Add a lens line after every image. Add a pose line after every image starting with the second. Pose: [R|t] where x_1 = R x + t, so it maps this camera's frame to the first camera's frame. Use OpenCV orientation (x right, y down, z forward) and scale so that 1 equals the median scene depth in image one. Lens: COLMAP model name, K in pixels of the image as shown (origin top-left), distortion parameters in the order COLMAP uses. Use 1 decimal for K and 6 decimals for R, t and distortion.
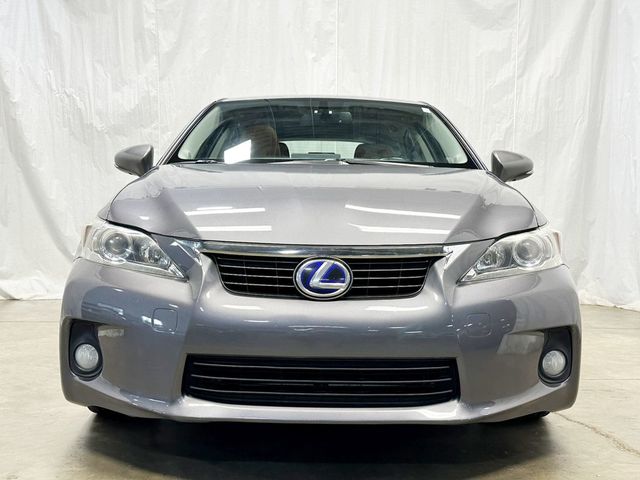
lens RADIAL K [[815.5, 0, 320.6], [0, 815.5, 238.0], [0, 0, 1]] dist [0.121774, 0.000000]
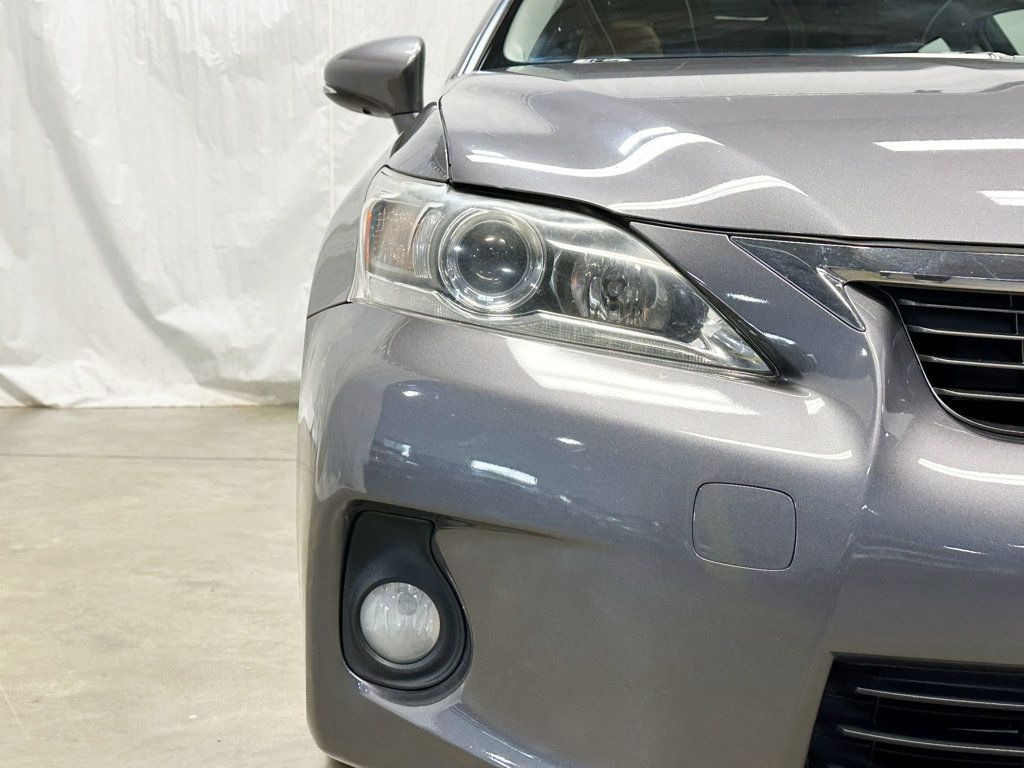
lens RADIAL K [[1304.8, 0, 498.5], [0, 1304.8, 361.6], [0, 0, 1]] dist [0.121774, 0.000000]
pose [[0.999893, 0.012691, 0.007221, -0.102488], [-0.012985, 0.999023, 0.042248, 0.010448], [-0.006677, -0.042337, 0.999081, 0.209917]]
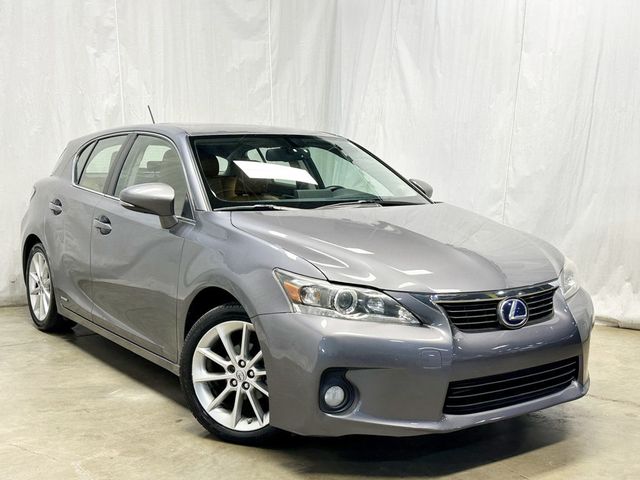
lens RADIAL K [[815.5, 0, 319.7], [0, 815.5, 243.2], [0, 0, 1]] dist [0.121774, 0.000000]
pose [[0.808383, -0.076766, 0.583630, -0.400792], [0.028756, 0.995426, 0.091100, -0.076944], [-0.587954, -0.056861, 0.806893, 0.023639]]
